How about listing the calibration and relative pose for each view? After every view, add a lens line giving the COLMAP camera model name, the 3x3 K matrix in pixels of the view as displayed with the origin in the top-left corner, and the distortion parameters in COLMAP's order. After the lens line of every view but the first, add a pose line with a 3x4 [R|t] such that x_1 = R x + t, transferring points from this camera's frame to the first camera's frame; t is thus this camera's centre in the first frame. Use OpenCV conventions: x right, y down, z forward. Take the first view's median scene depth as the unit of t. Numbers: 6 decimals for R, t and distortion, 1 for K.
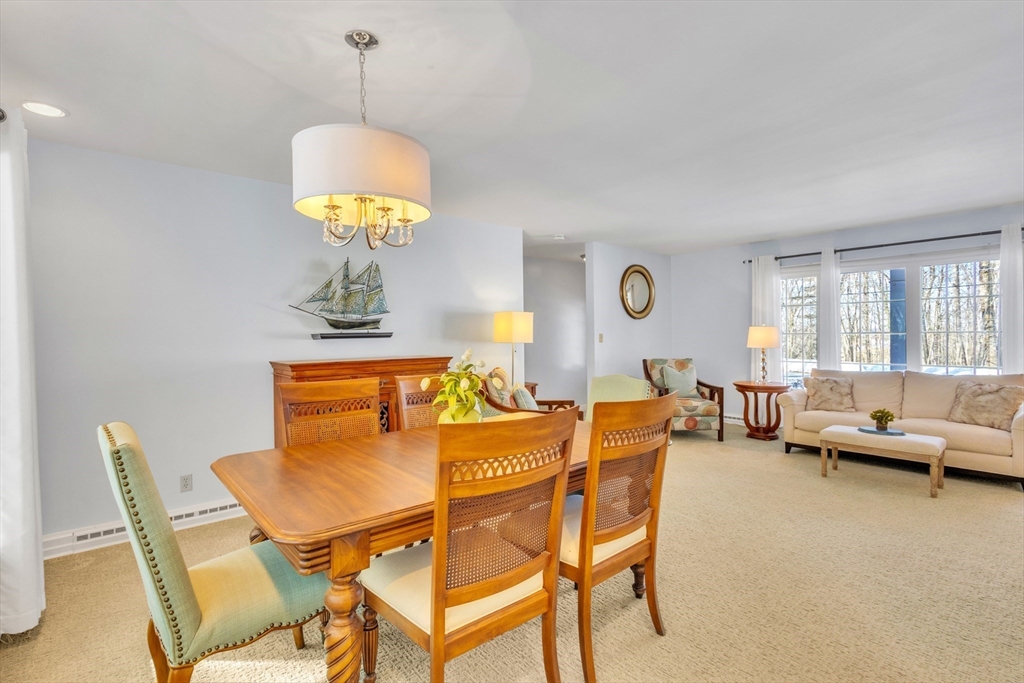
lens RADIAL K [[481.7, 0, 517.2], [0, 481.7, 339.4], [0, 0, 1]] dist [0.005858, 0.001291]
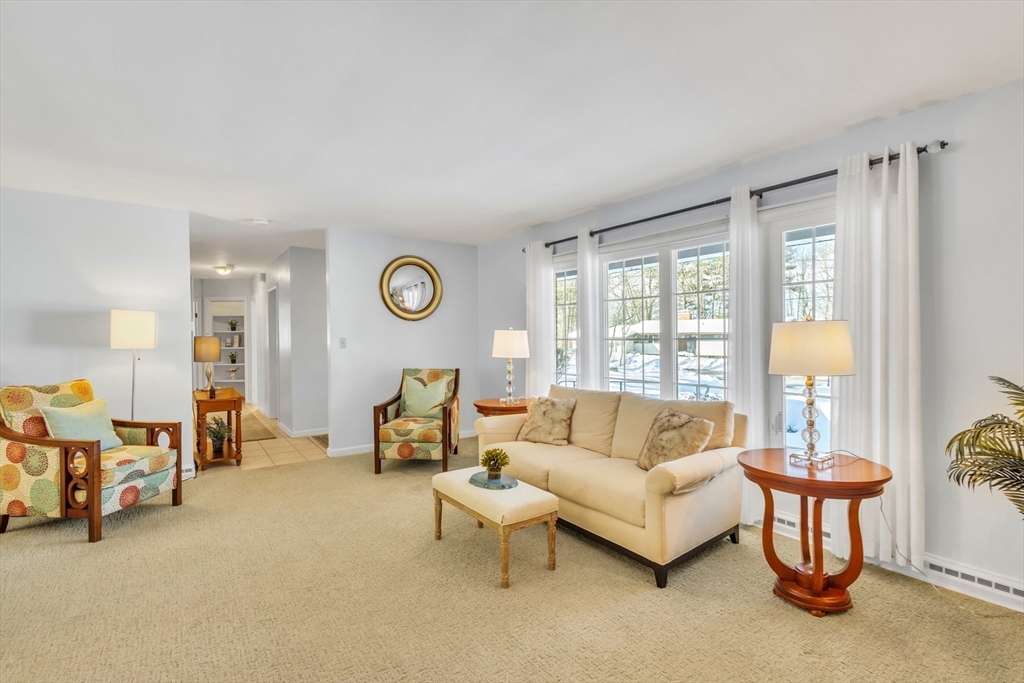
lens RADIAL K [[481.7, 0, 519.3], [0, 481.7, 336.9], [0, 0, 1]] dist [0.005858, 0.001291]
pose [[0.994563, 0.006570, -0.103929, 0.620799], [-0.007632, 0.999923, -0.009815, -0.008613], [0.103856, 0.010555, 0.994536, 0.219801]]
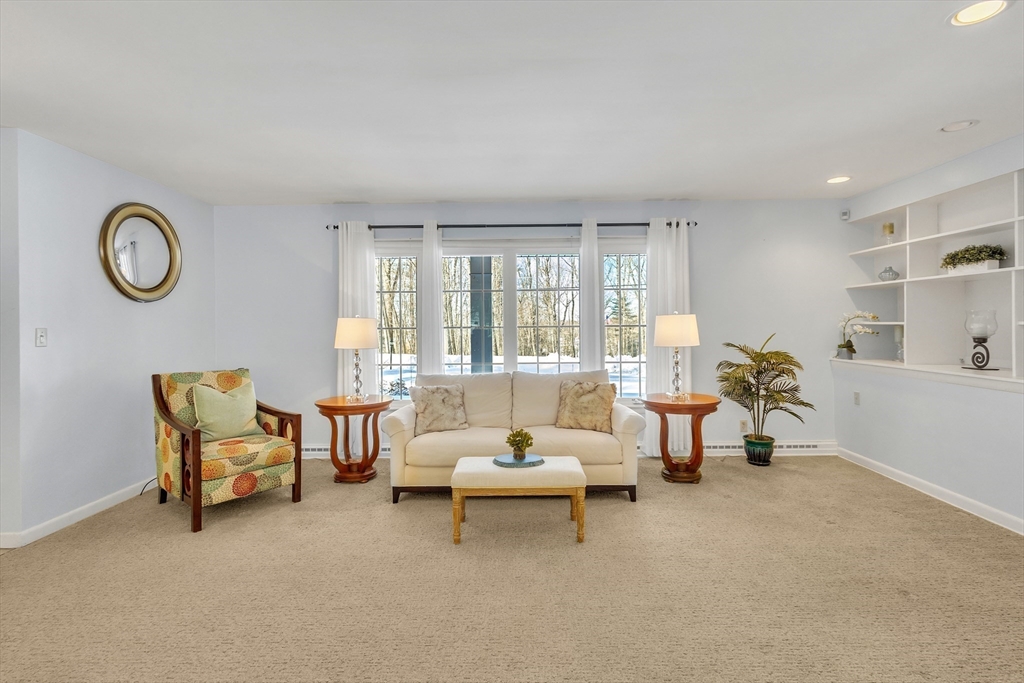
lens RADIAL K [[481.7, 0, 509.9], [0, 481.7, 321.8], [0, 0, 1]] dist [0.005858, 0.001291]
pose [[0.669030, 0.008819, 0.743183, 0.140280], [0.008842, 0.999764, -0.019823, -0.005761], [-0.743183, 0.019833, 0.668794, 0.371614]]
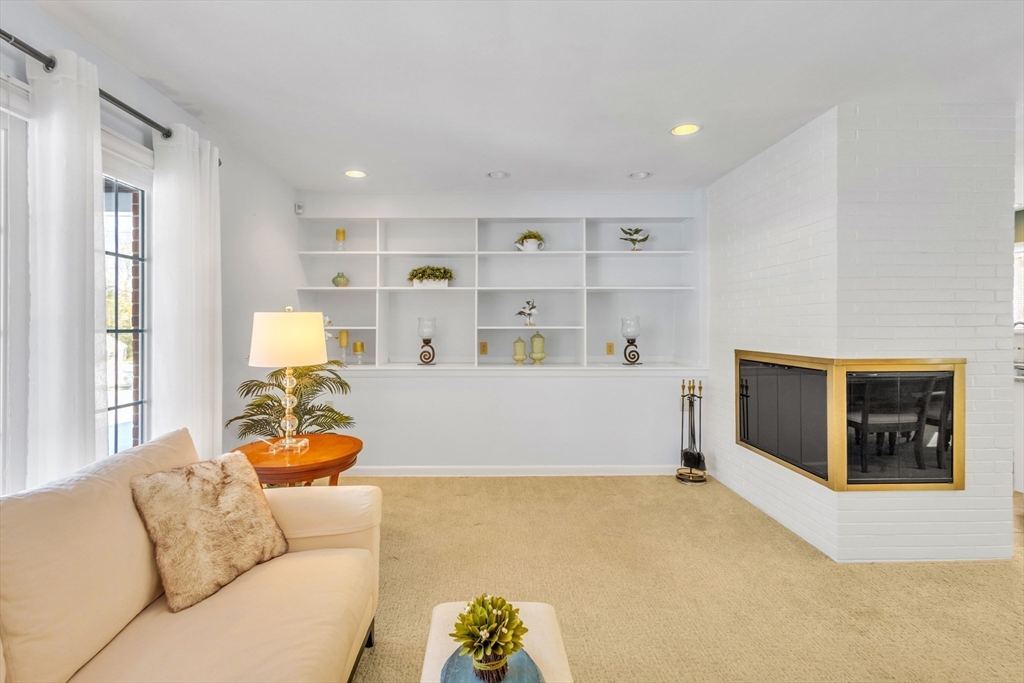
lens RADIAL K [[481.7, 0, 507.2], [0, 481.7, 336.9], [0, 0, 1]] dist [0.005858, 0.001291]
pose [[-0.772869, 0.004163, 0.634552, 0.413388], [0.020913, 0.999602, 0.018914, -0.008526], [-0.634221, 0.027889, -0.772648, 0.868282]]
